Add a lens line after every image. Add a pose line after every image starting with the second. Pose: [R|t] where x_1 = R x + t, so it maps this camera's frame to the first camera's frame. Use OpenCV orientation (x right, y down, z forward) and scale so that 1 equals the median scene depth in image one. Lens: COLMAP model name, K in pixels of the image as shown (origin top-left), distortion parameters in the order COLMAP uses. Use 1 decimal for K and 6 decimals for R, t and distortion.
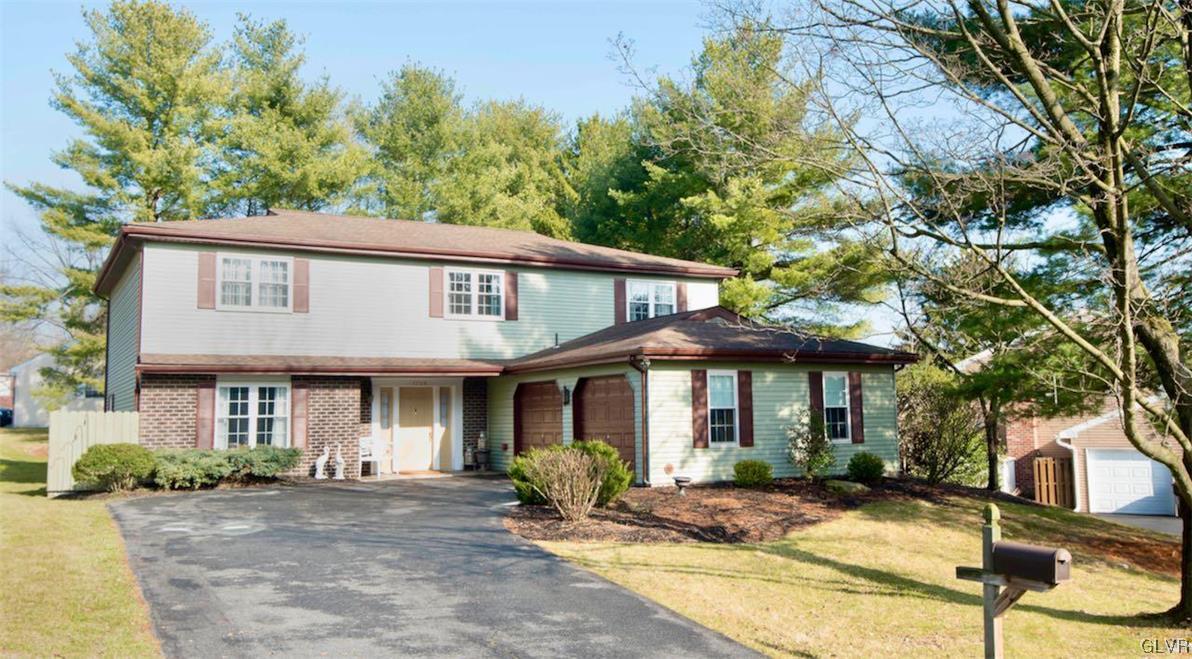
lens RADIAL K [[957.8, 0, 596.0], [0, 957.8, 329.5], [0, 0, 1]] dist [0.005571, 0.001401]
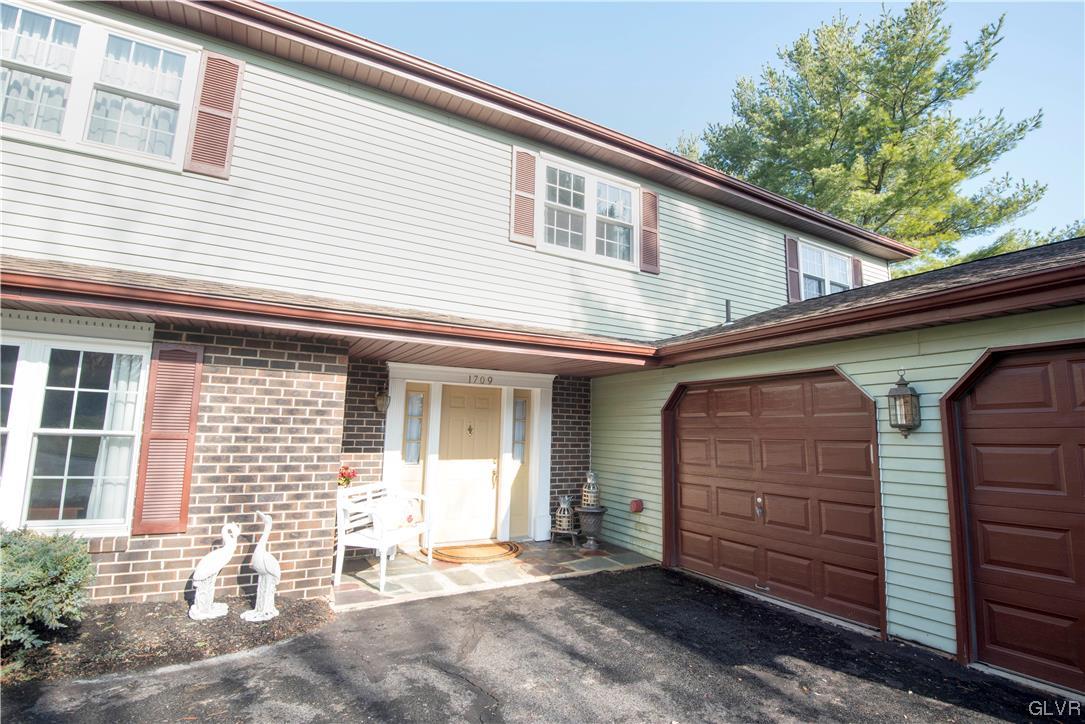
lens RADIAL K [[514.6, 0, 542.5], [0, 514.6, 362.0], [0, 0, 1]] dist [-0.002879, -0.000461]
pose [[0.999029, 0.037939, -0.022420, -0.145246], [-0.038879, 0.998313, -0.043121, 0.058731], [0.020746, 0.043951, 0.998818, 0.723262]]
